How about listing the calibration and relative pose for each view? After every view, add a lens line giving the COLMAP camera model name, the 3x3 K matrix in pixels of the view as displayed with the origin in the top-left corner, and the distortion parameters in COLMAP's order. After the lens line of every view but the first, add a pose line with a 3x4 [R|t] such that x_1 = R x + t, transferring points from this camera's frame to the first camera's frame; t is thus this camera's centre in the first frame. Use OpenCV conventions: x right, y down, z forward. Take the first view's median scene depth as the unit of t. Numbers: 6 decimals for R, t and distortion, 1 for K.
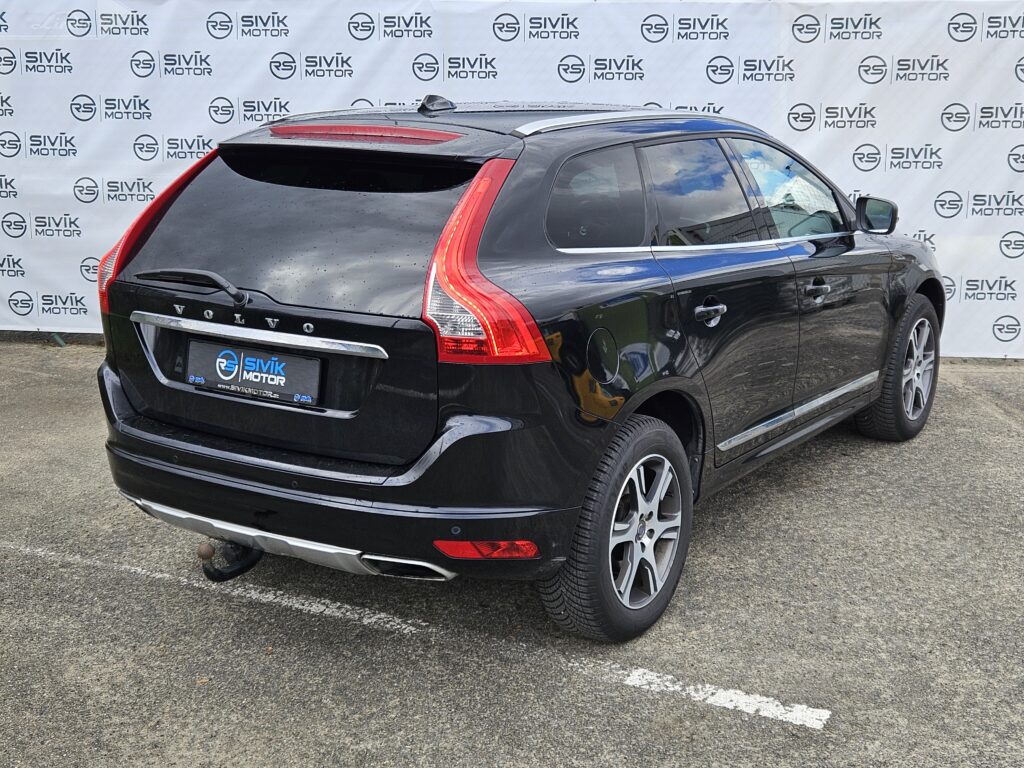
lens RADIAL K [[1377.1, 0, 518.5], [0, 1377.1, 355.9], [0, 0, 1]] dist [0.063178, 0.000000]
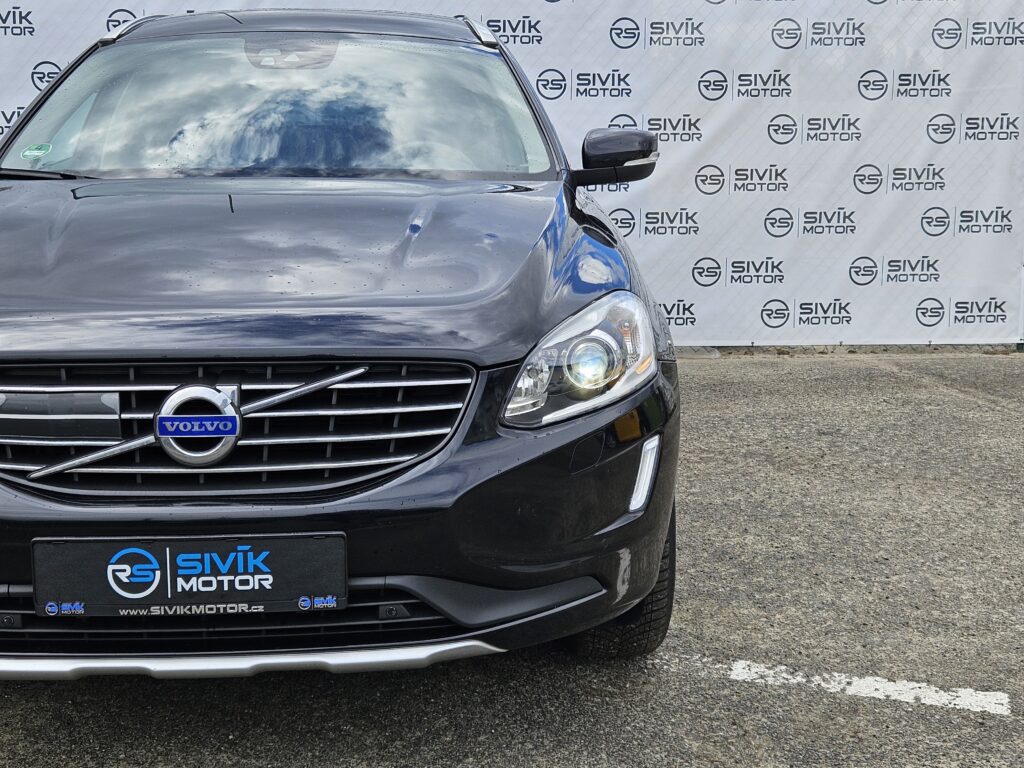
lens RADIAL K [[1377.1, 0, 512.7], [0, 1377.1, 352.3], [0, 0, 1]] dist [0.063178, 0.000000]
pose [[0.985088, -0.026779, 0.169957, -0.121042], [0.036555, 0.997836, -0.054652, 0.068704], [-0.168126, 0.060049, 0.983935, 0.187631]]
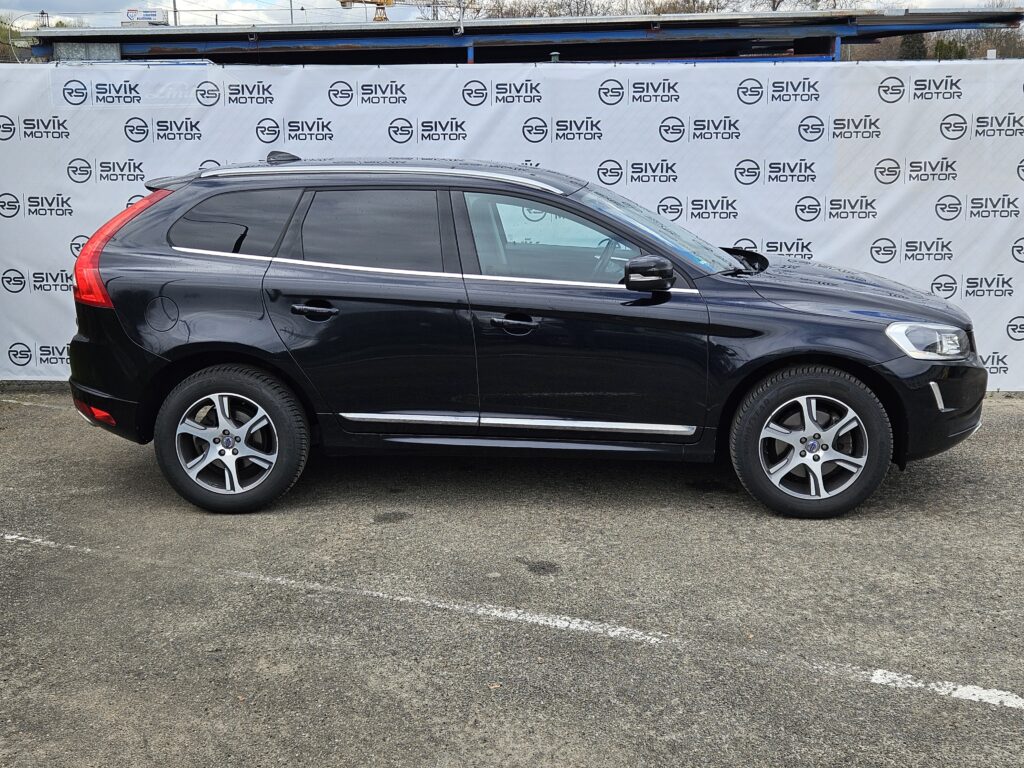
lens RADIAL K [[1377.1, 0, 499.3], [0, 1377.1, 360.2], [0, 0, 1]] dist [0.063178, 0.000000]
pose [[0.999457, -0.017053, 0.028188, -0.183538], [0.017937, 0.999346, -0.031384, 0.004189], [-0.027635, 0.031873, 0.999110, -0.091596]]
